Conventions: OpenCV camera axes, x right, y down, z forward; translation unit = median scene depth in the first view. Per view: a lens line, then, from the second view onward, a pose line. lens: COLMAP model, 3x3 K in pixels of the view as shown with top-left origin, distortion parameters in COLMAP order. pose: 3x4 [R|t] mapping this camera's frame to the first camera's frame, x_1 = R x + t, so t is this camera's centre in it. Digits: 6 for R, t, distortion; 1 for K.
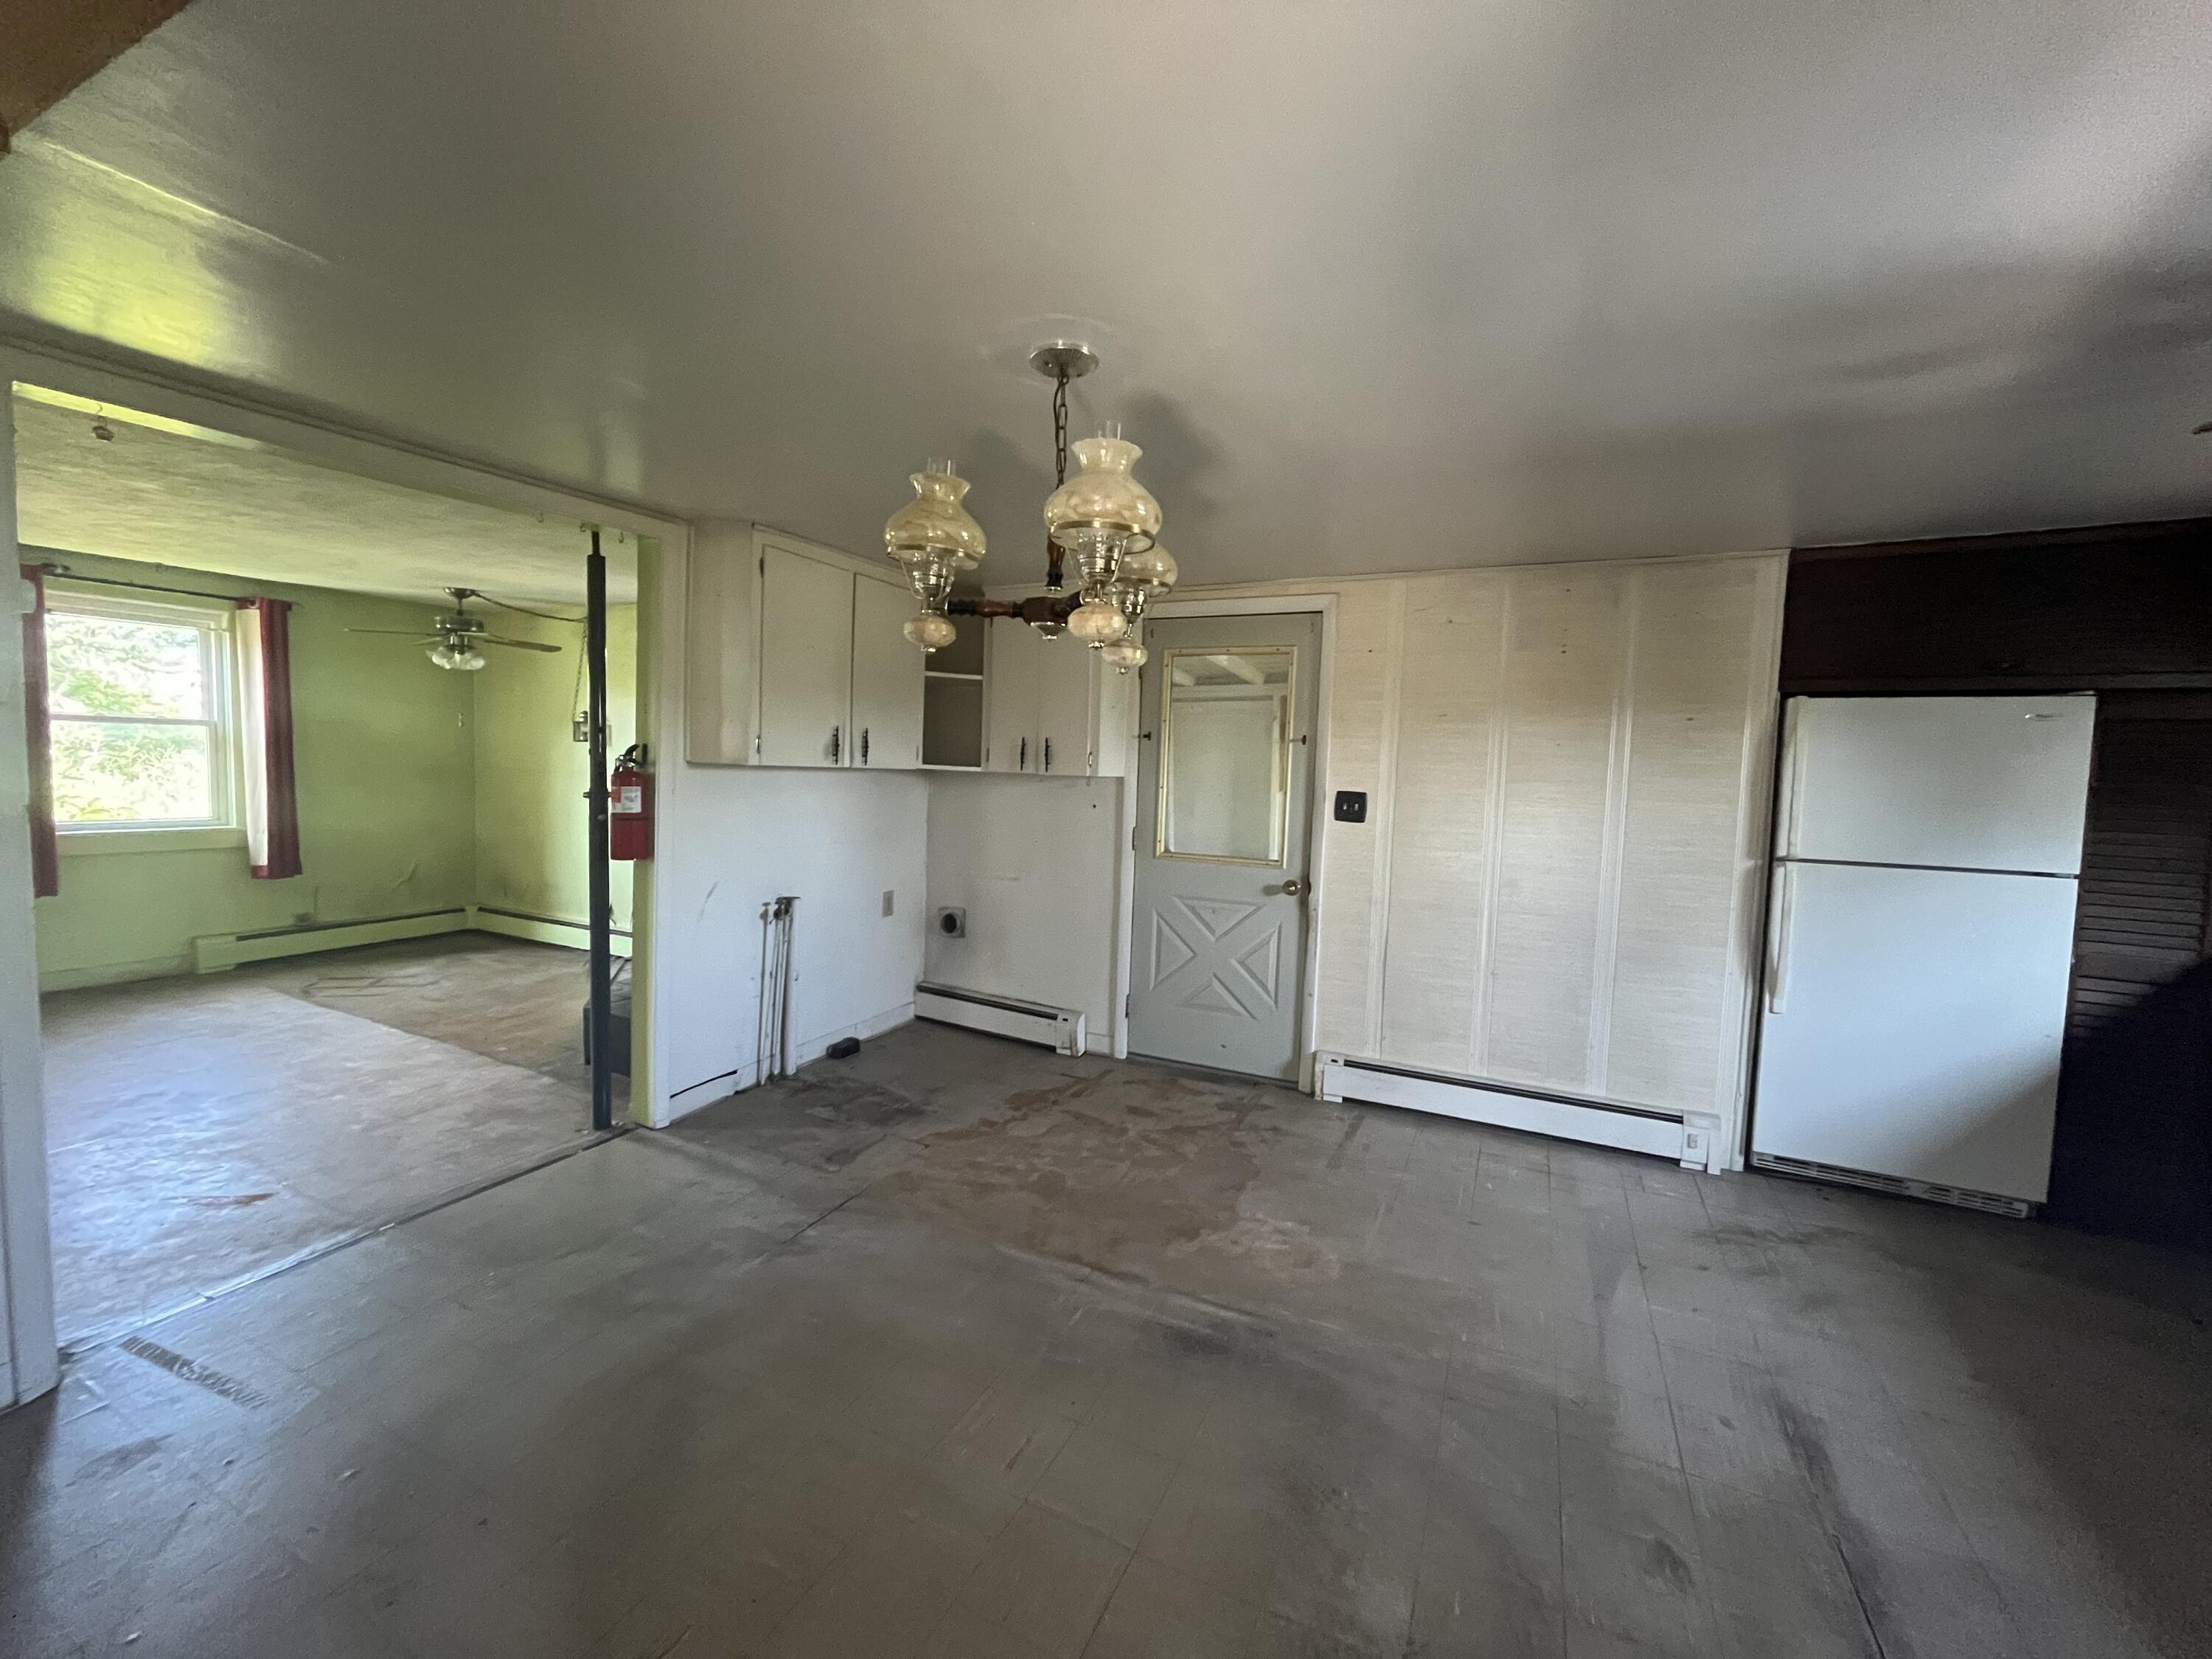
lens RADIAL K [[892.8, 0, 1097.2], [0, 892.8, 821.6], [0, 0, 1]] dist [-0.003567, 0.000103]
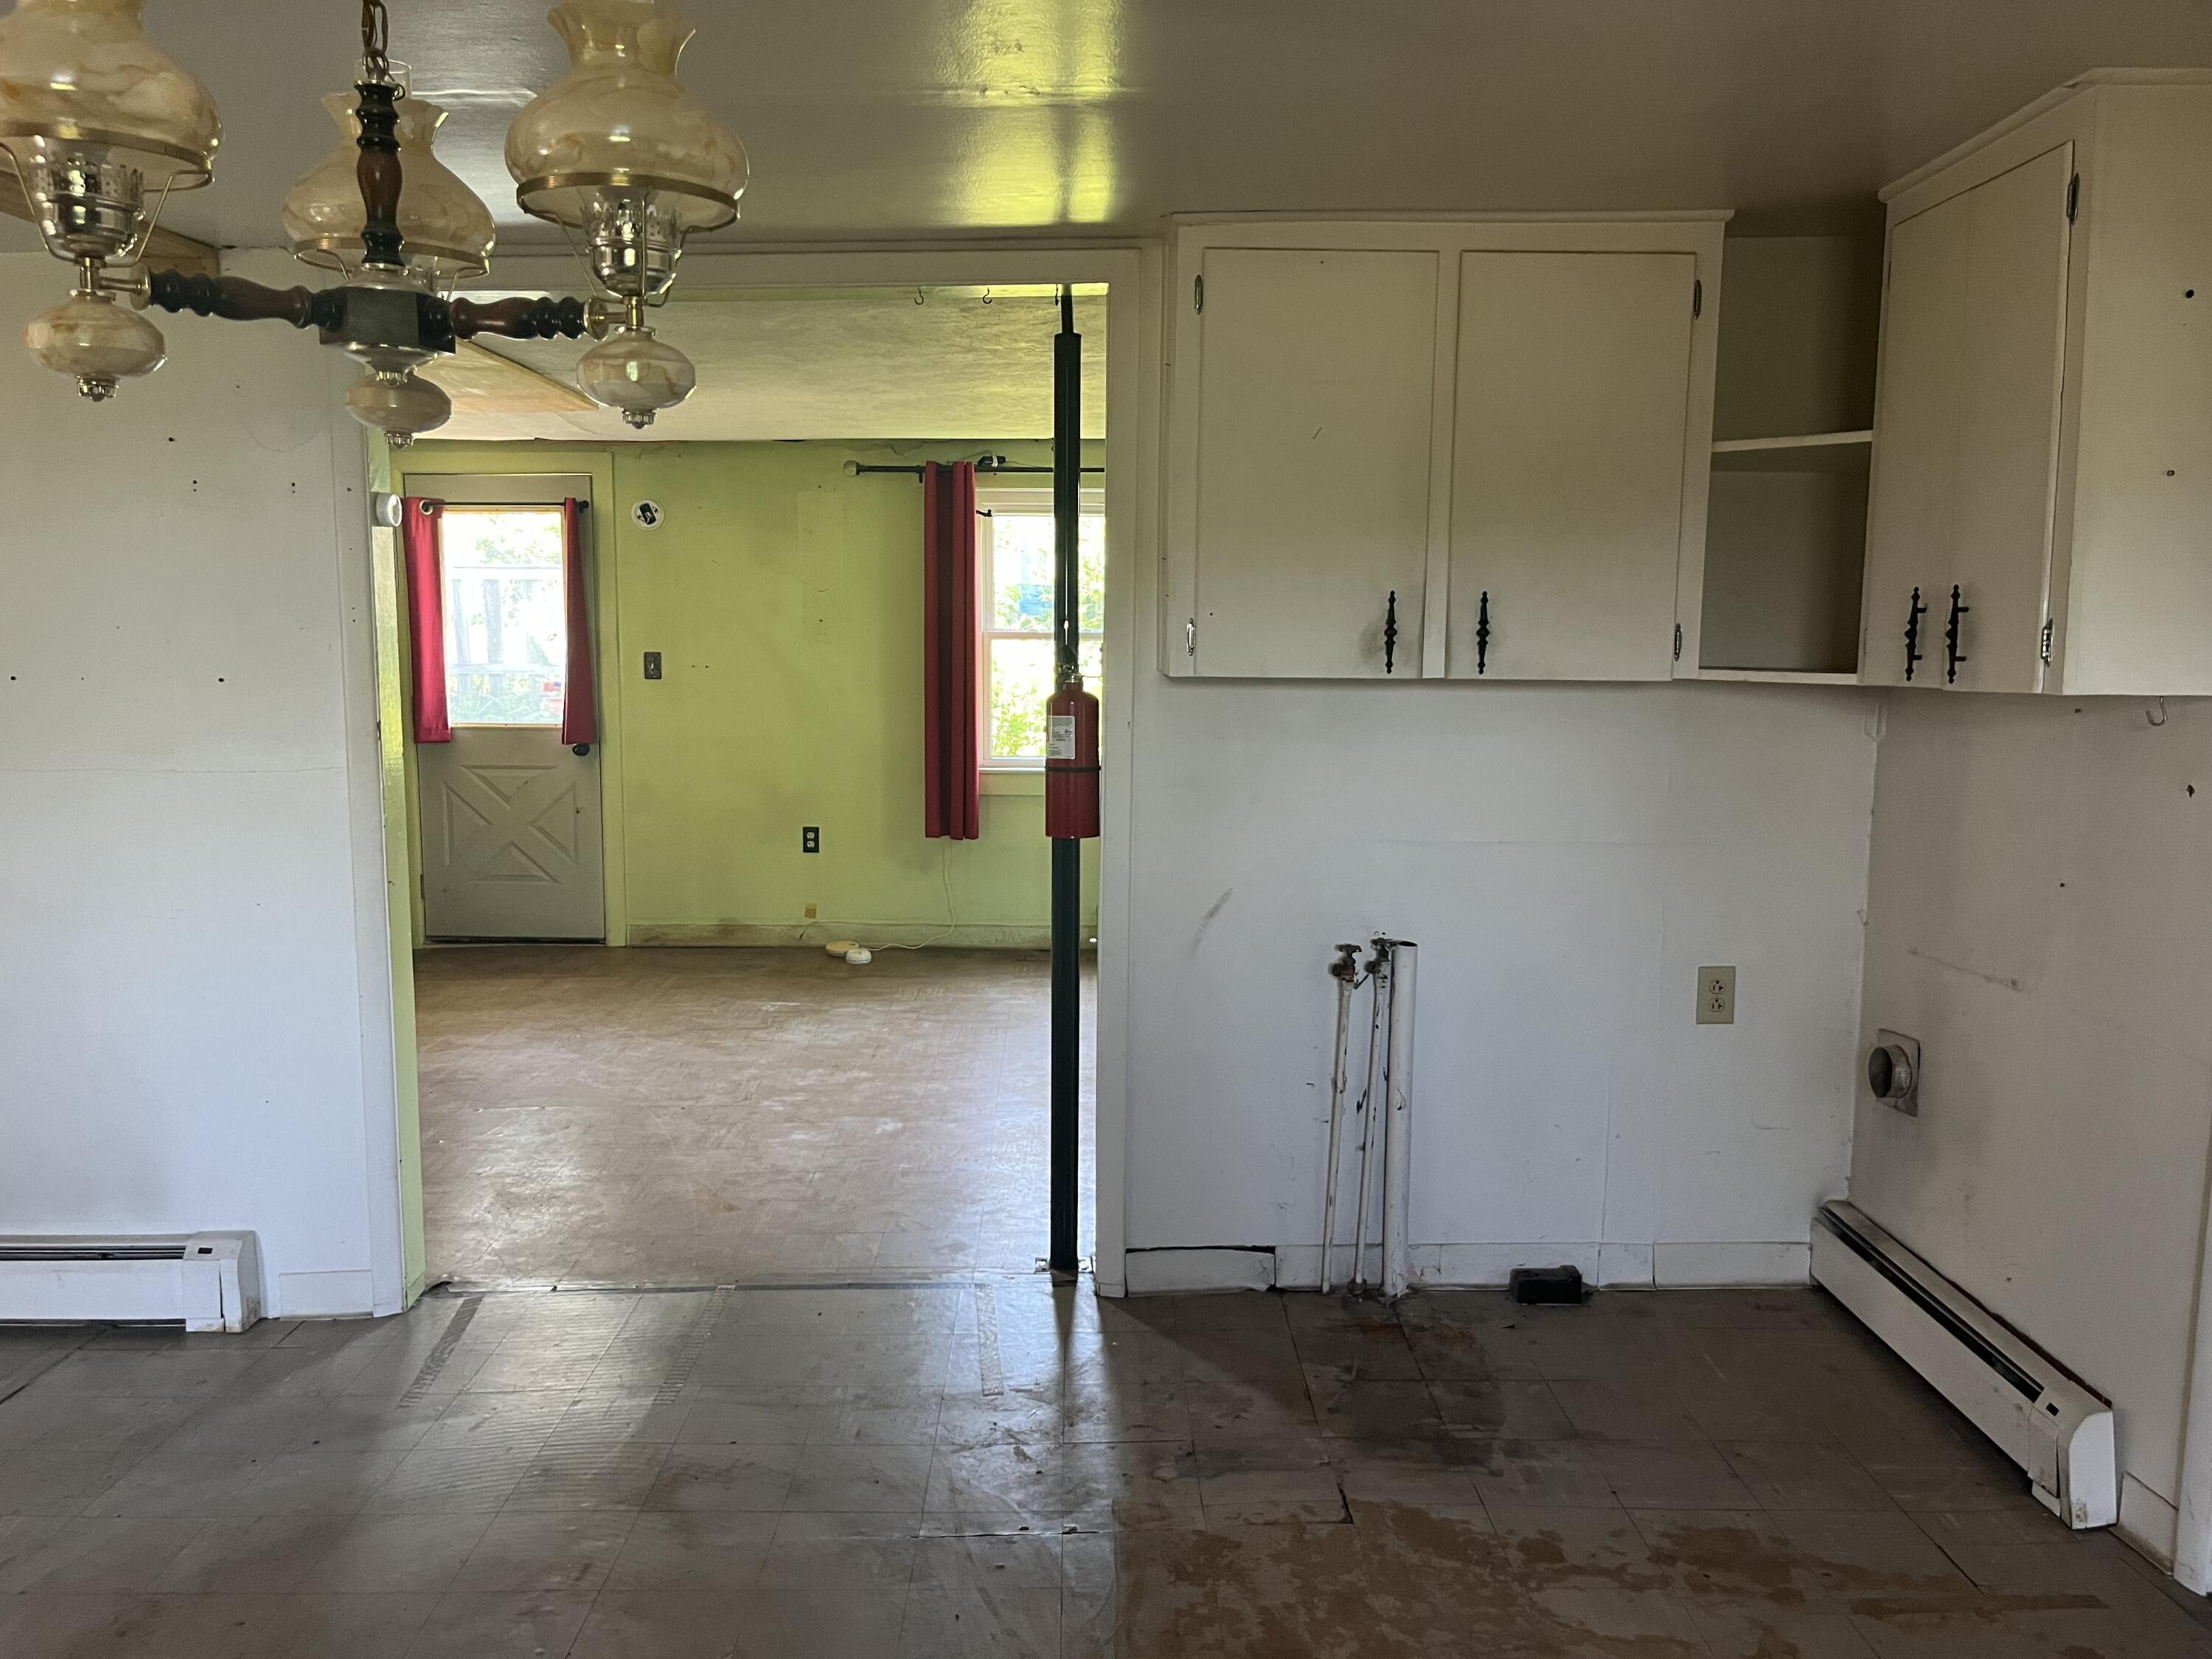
lens RADIAL K [[1668.0, 0, 1098.6], [0, 1668.0, 841.7], [0, 0, 1]] dist [0.060500, -0.070507]
pose [[0.451960, 0.072047, -0.889124, 0.448726], [-0.051186, 0.997185, 0.054784, -0.014614], [0.890568, 0.020750, 0.454376, 0.469458]]
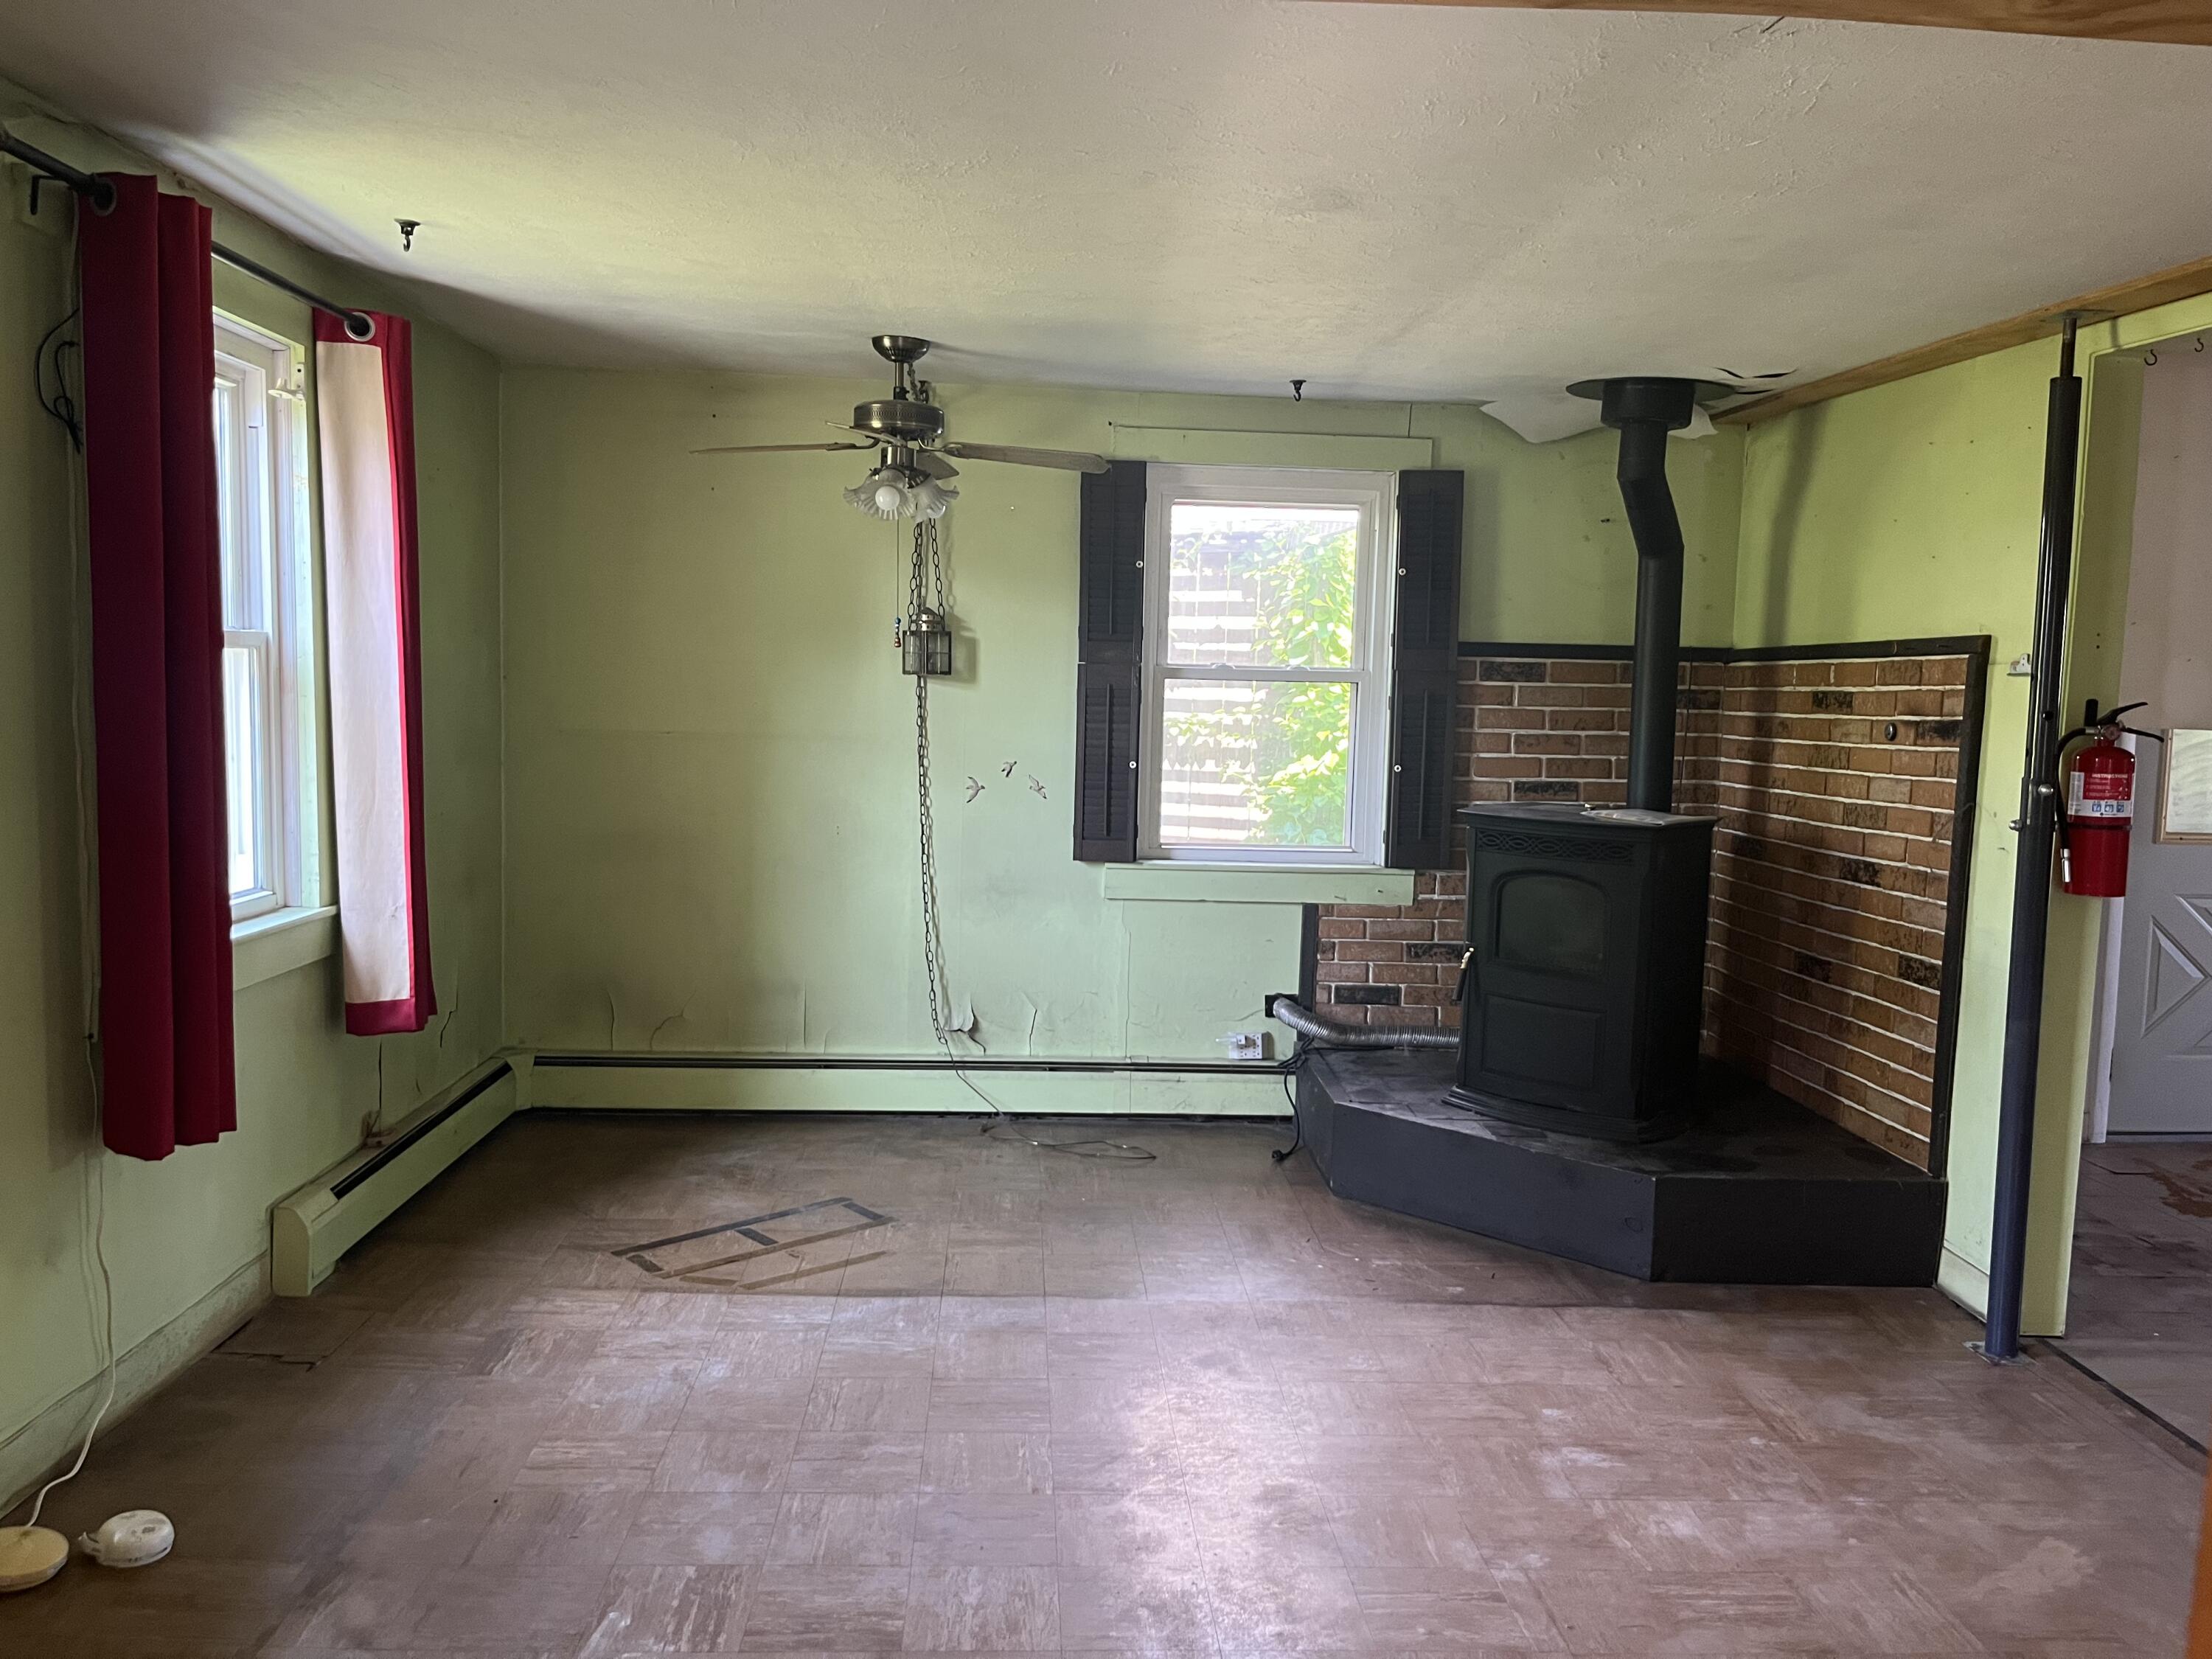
lens RADIAL K [[1668.0, 0, 1098.6], [0, 1668.0, 841.7], [0, 0, 1]] dist [0.060500, -0.070507]
pose [[0.879745, -0.059944, 0.471652, -1.529815], [0.038673, 0.997755, 0.054674, -0.076195], [-0.473870, -0.029859, 0.880088, 0.297028]]
